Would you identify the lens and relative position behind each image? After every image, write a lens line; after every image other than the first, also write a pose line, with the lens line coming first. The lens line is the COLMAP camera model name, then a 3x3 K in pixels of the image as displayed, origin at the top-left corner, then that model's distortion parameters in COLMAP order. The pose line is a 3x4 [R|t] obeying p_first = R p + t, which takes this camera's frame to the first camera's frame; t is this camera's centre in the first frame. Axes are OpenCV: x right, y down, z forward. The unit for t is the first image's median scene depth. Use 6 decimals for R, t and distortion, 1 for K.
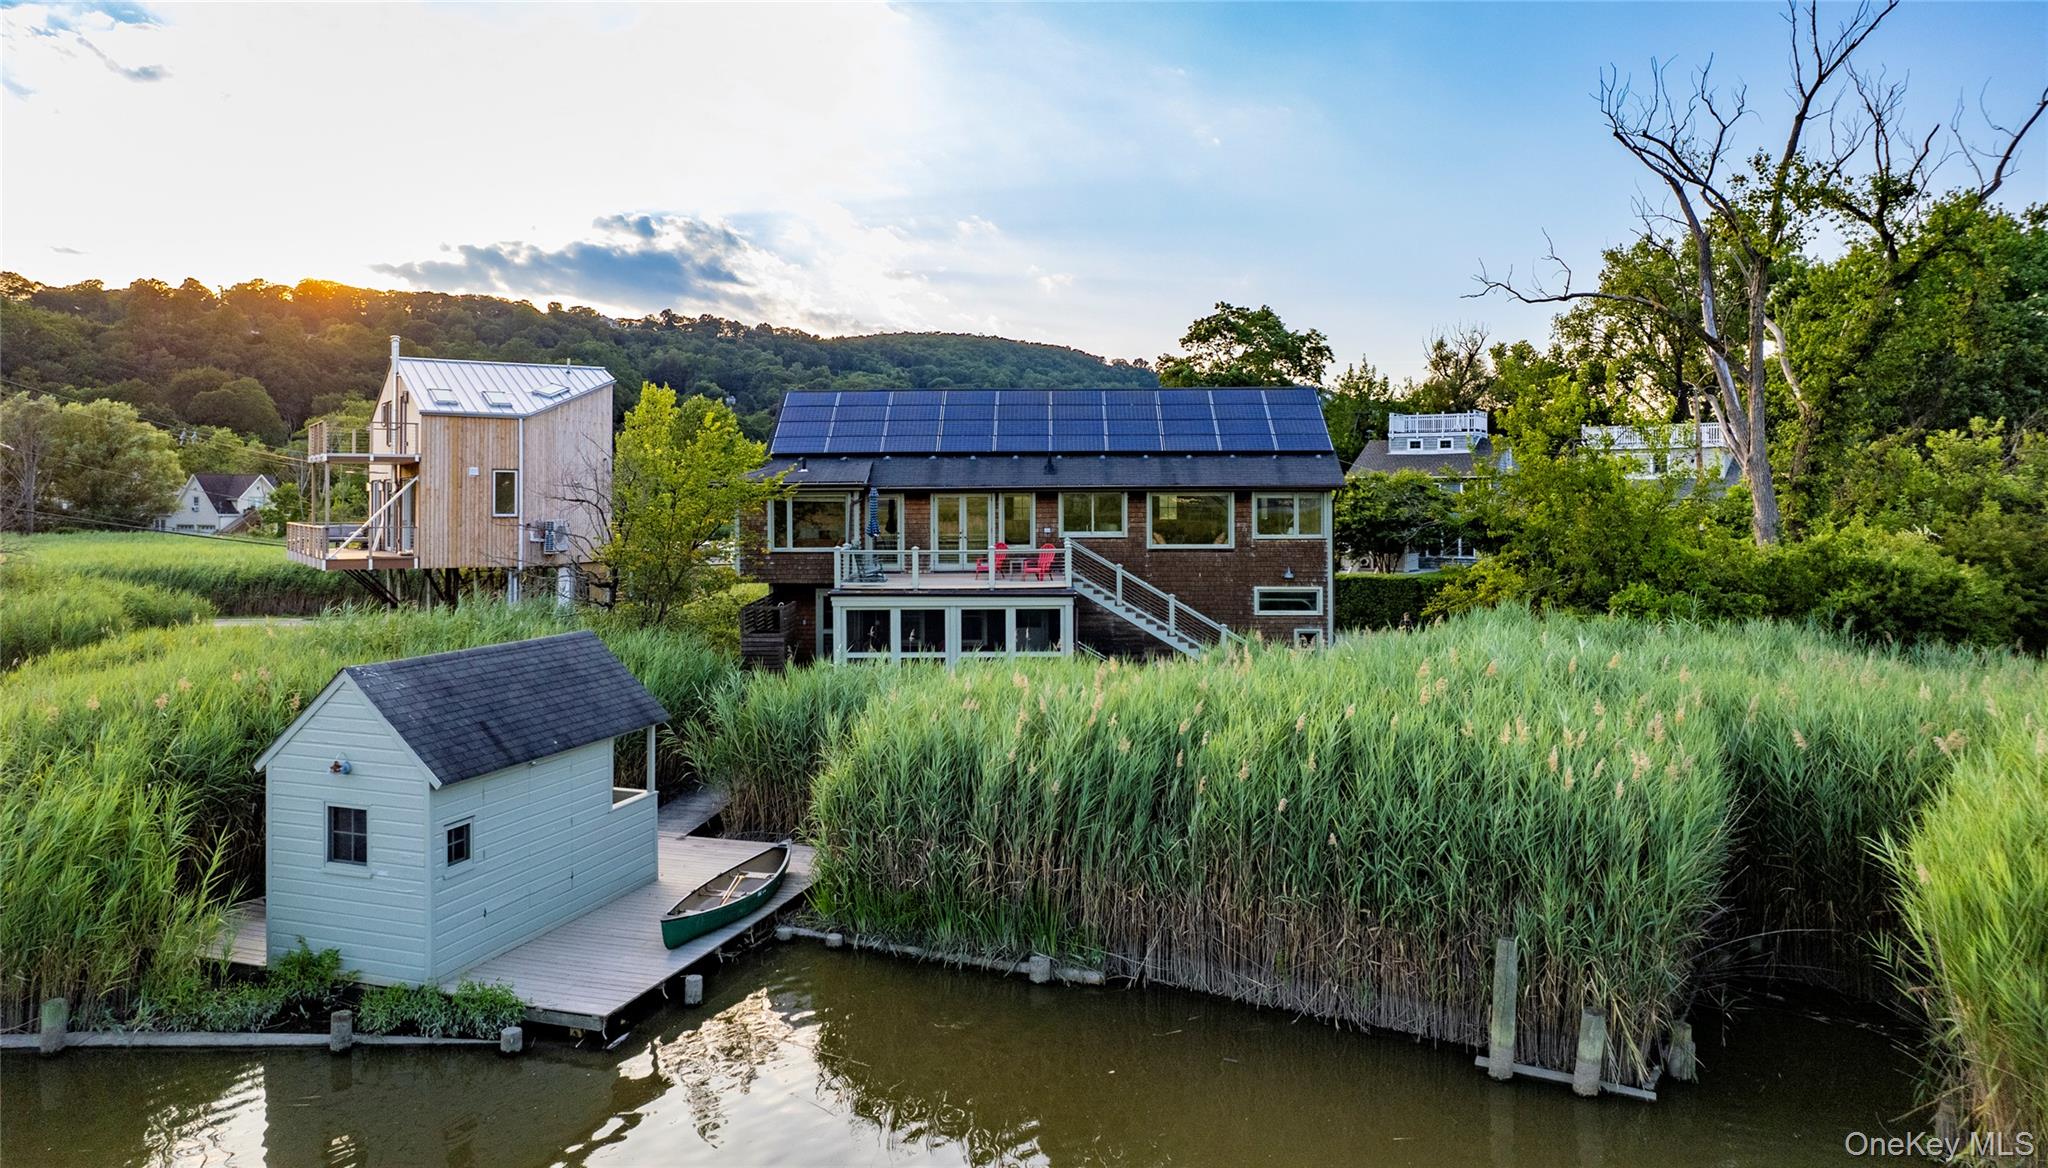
lens RADIAL K [[1367.3, 0, 1014.6], [0, 1367.3, 494.9], [0, 0, 1]] dist [-0.034398, 0.001334]
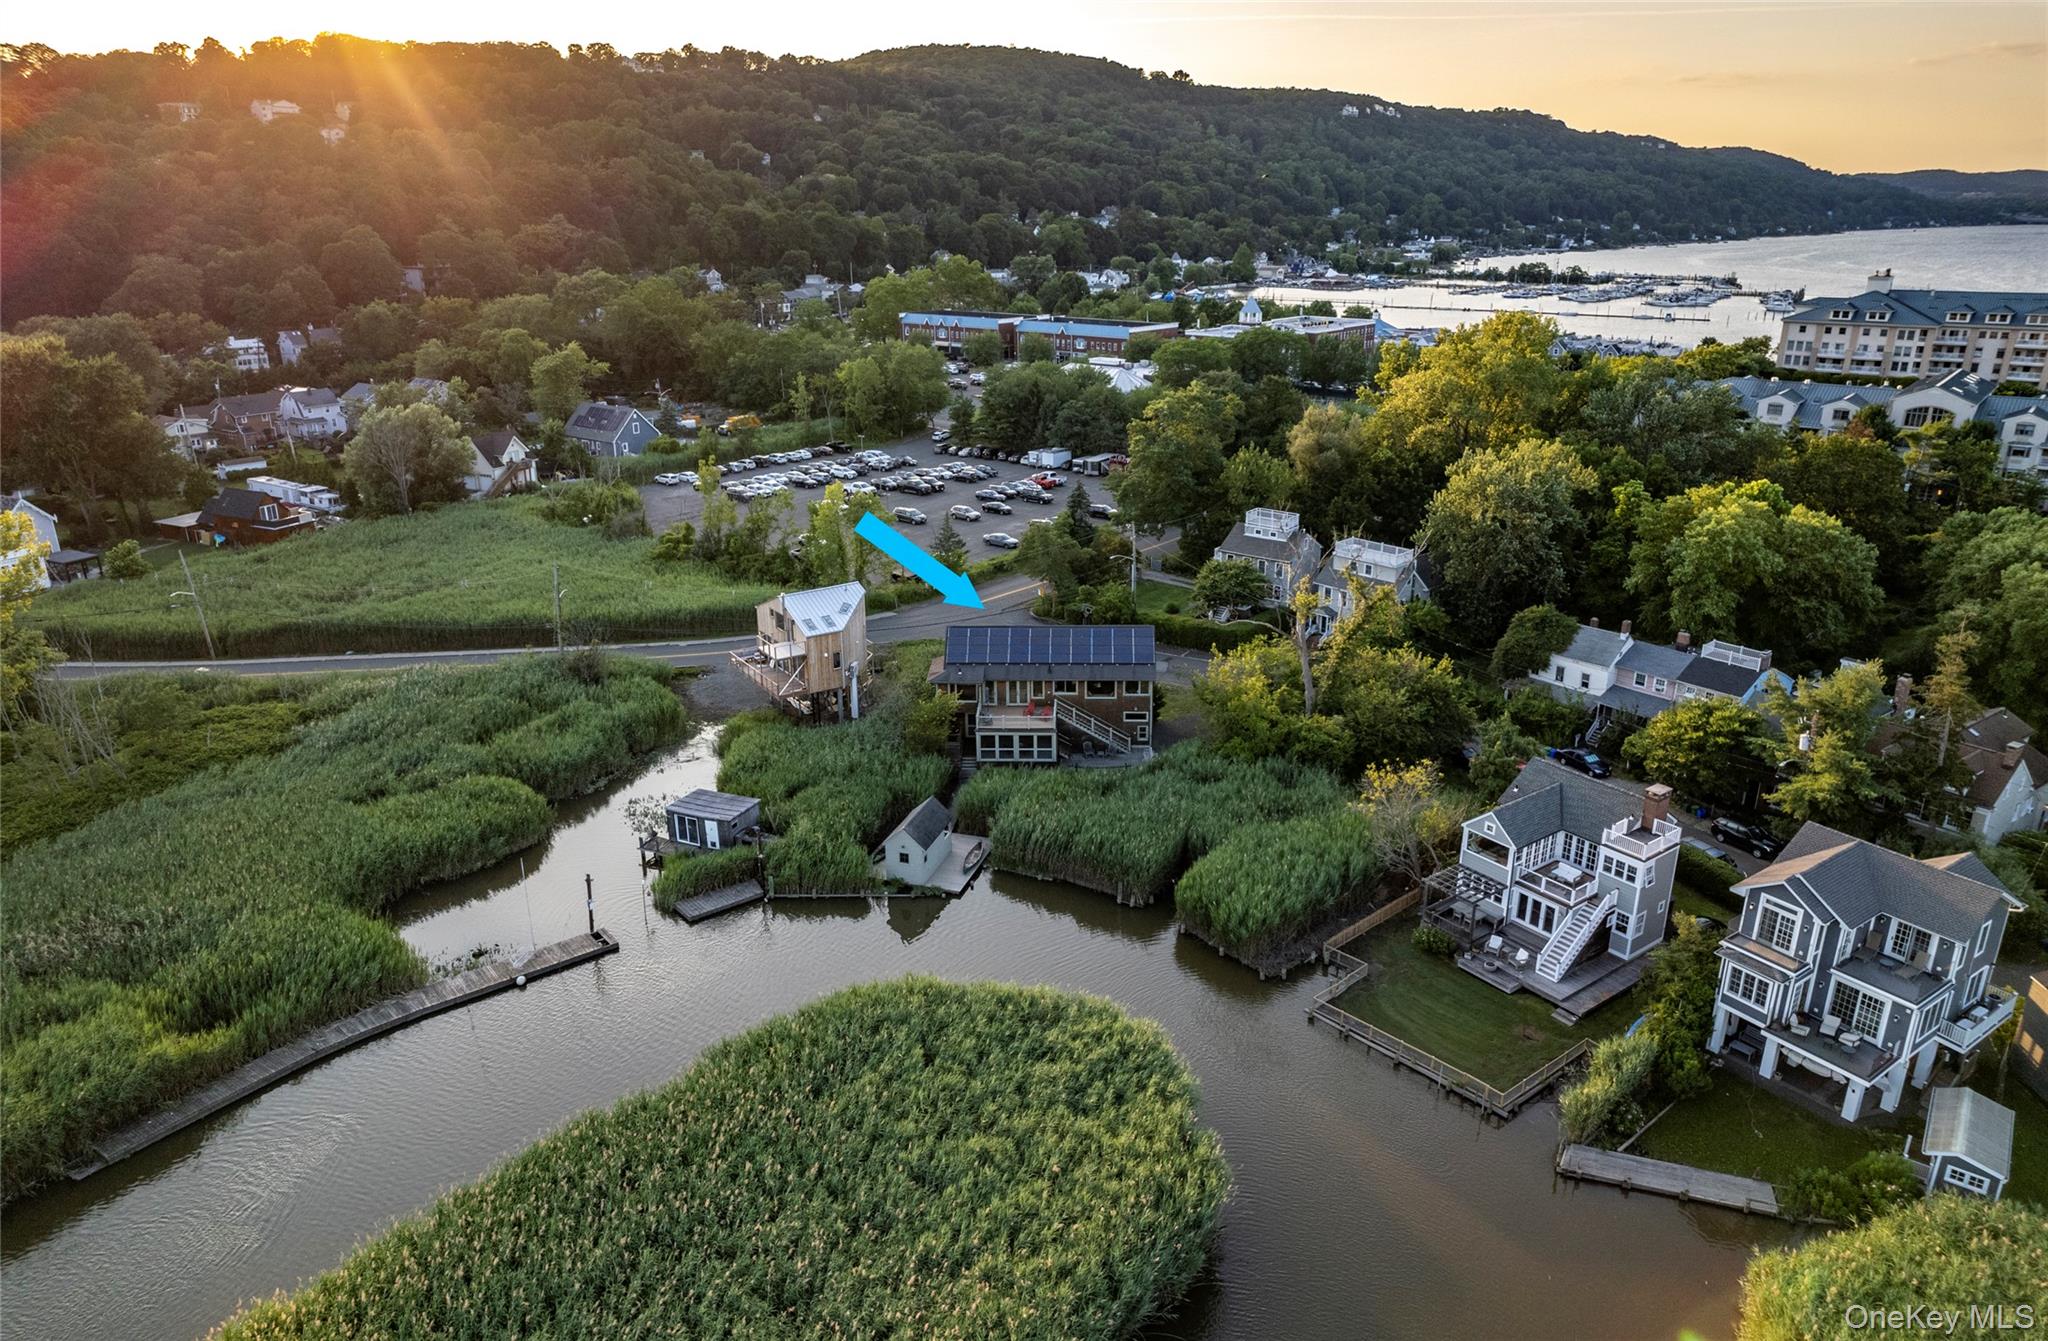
lens RADIAL K [[1299.6, 0, 1024.0], [0, 1299.6, 670.5], [0, 0, 1]] dist [-0.000571, 0.000037]
pose [[0.999807, -0.002519, -0.019499, 0.025720], [0.008589, 0.948076, 0.317928, -0.862639], [0.017686, -0.318034, 0.947914, -1.494314]]
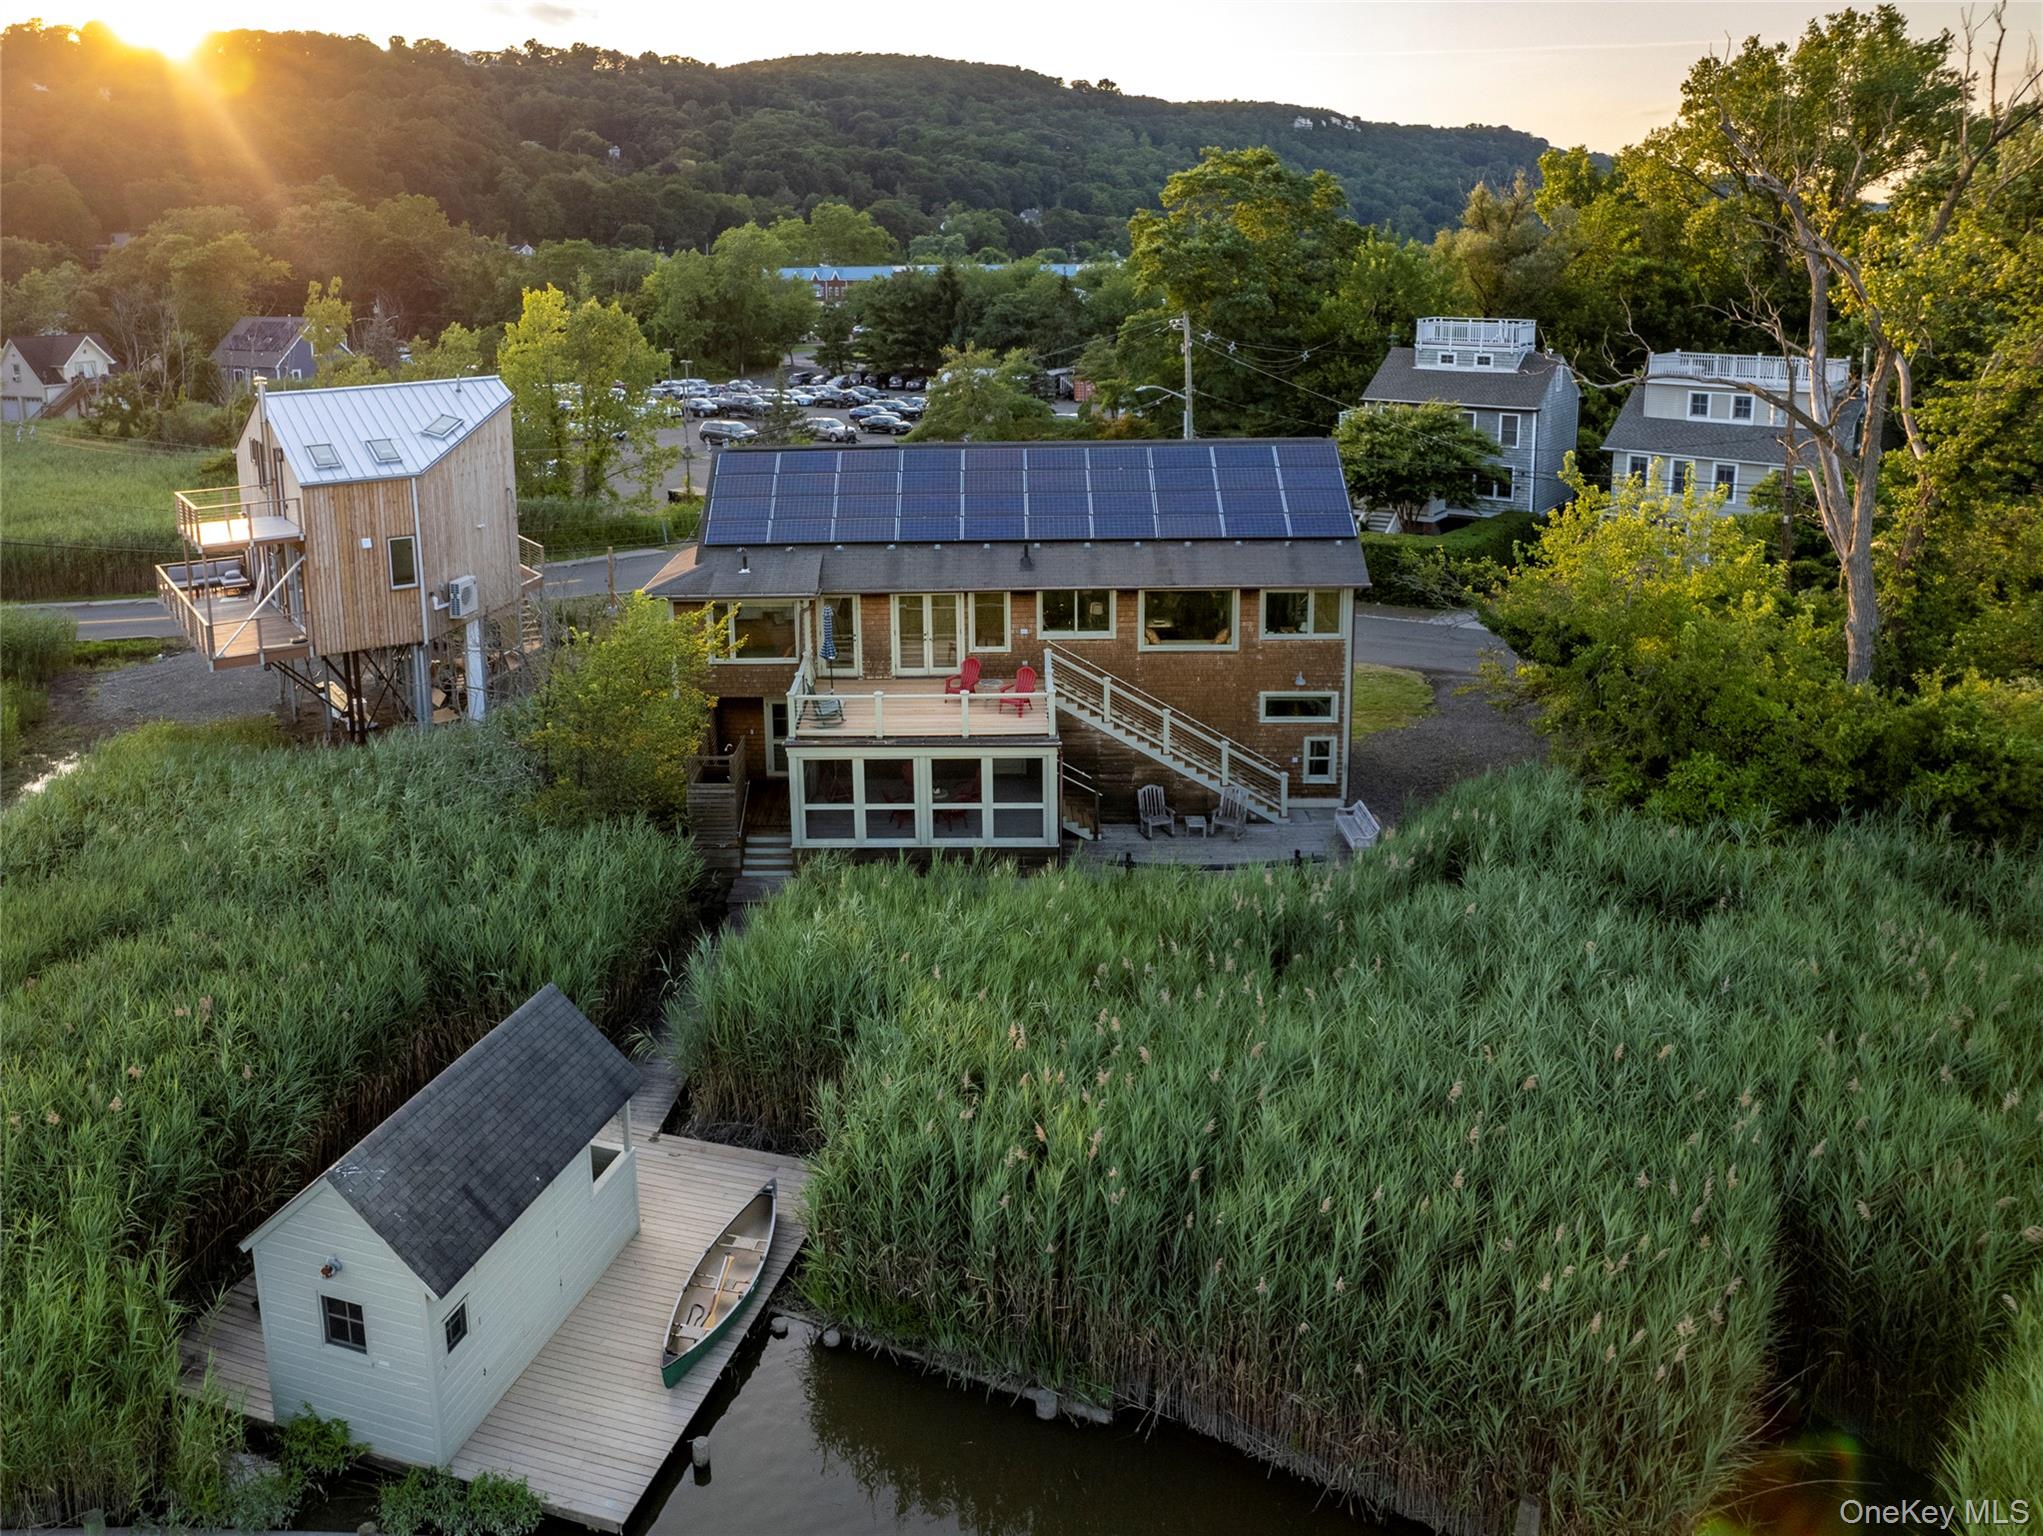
lens RADIAL K [[1599.6, 0, 898.4], [0, 1599.6, 589.9], [0, 0, 1]] dist [-0.036262, 0.001474]
pose [[0.999160, -0.013384, -0.038729, -0.016748], [0.021077, 0.978400, 0.205645, -0.215744], [0.035140, -0.206288, 0.977860, 0.000231]]
